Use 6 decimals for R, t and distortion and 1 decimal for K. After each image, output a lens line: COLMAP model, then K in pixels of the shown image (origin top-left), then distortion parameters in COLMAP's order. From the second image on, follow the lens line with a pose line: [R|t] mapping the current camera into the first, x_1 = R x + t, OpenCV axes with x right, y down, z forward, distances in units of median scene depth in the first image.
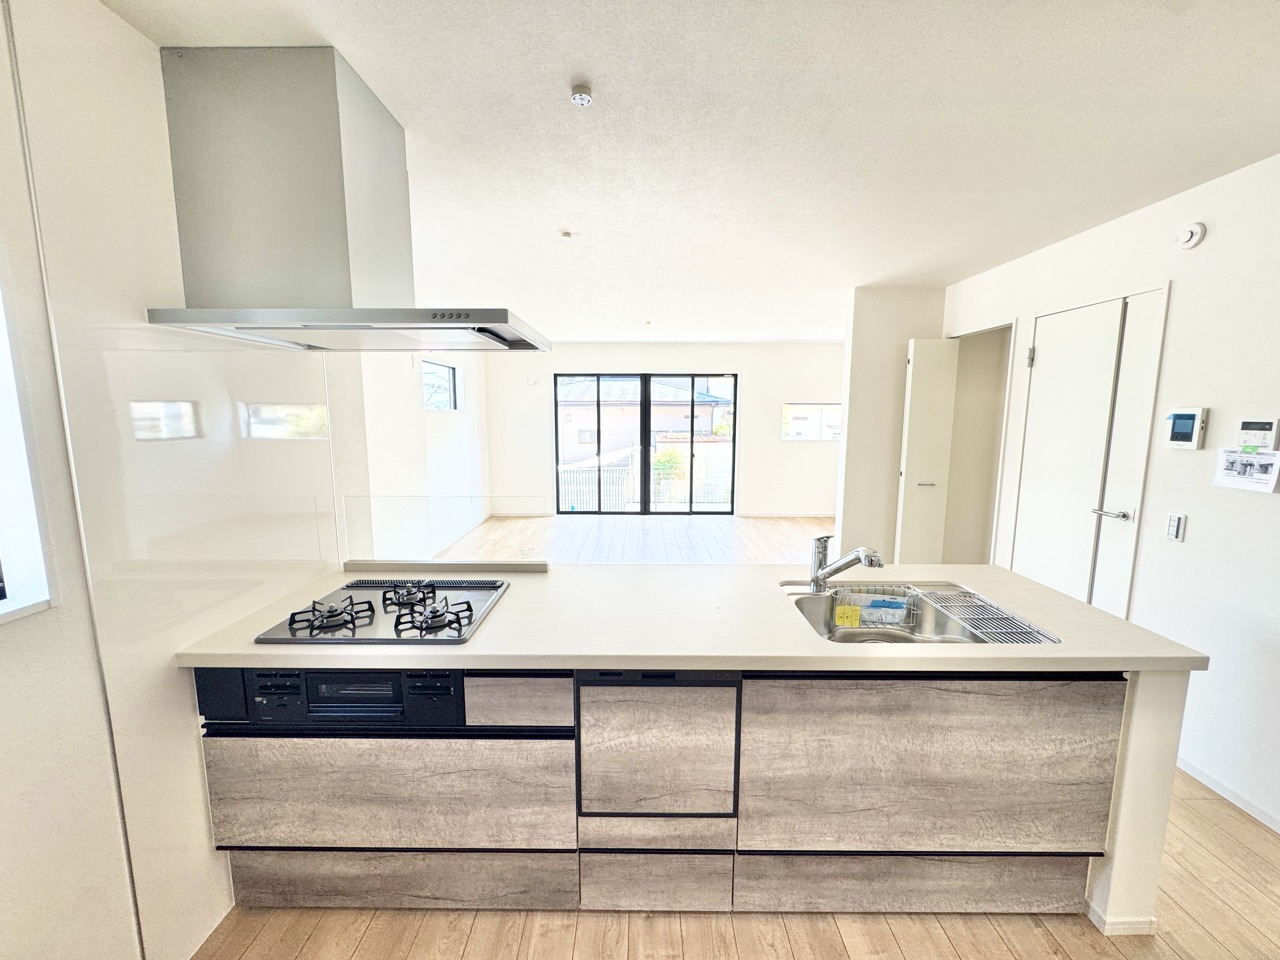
lens RADIAL K [[524.3, 0, 640.3], [0, 524.3, 482.9], [0, 0, 1]] dist [-0.001358, 0.000017]
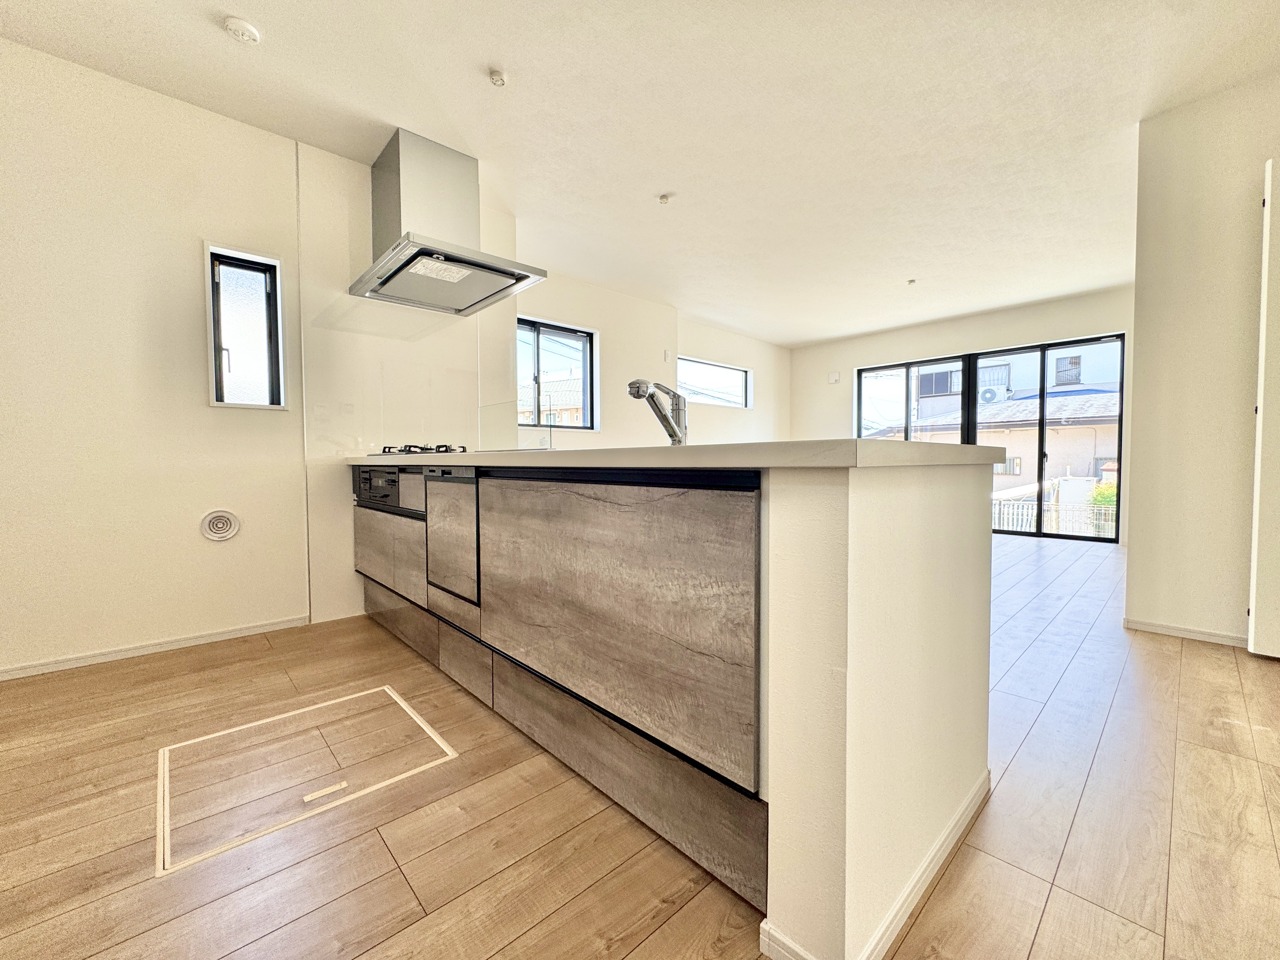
lens RADIAL K [[512.7, 0, 637.4], [0, 512.7, 478.7], [0, 0, 1]] dist [0.000064, 0.000139]
pose [[0.679871, 0.020557, -0.733044, 1.200707], [-0.092171, 0.994075, -0.057608, 0.385567], [0.727517, 0.106732, 0.677737, 0.456210]]
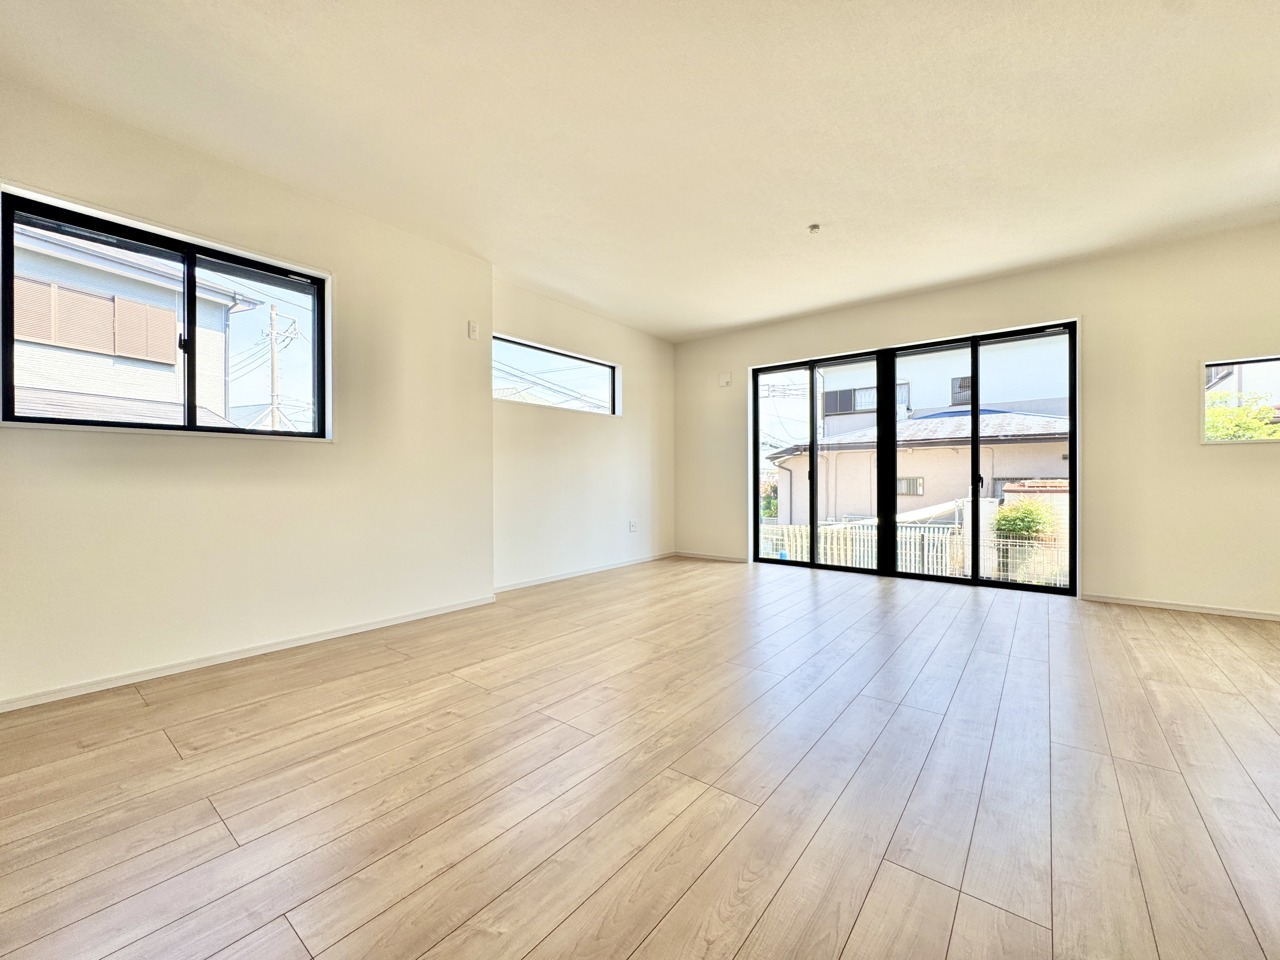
lens RADIAL K [[512.0, 0, 639.8], [0, 512.0, 475.8], [0, 0, 1]] dist [0.000337, 0.000133]
pose [[0.785231, -0.002431, -0.619198, 0.772766], [-0.081316, 0.990927, -0.107011, 0.163278], [0.613840, 0.134379, 0.777909, 1.675847]]
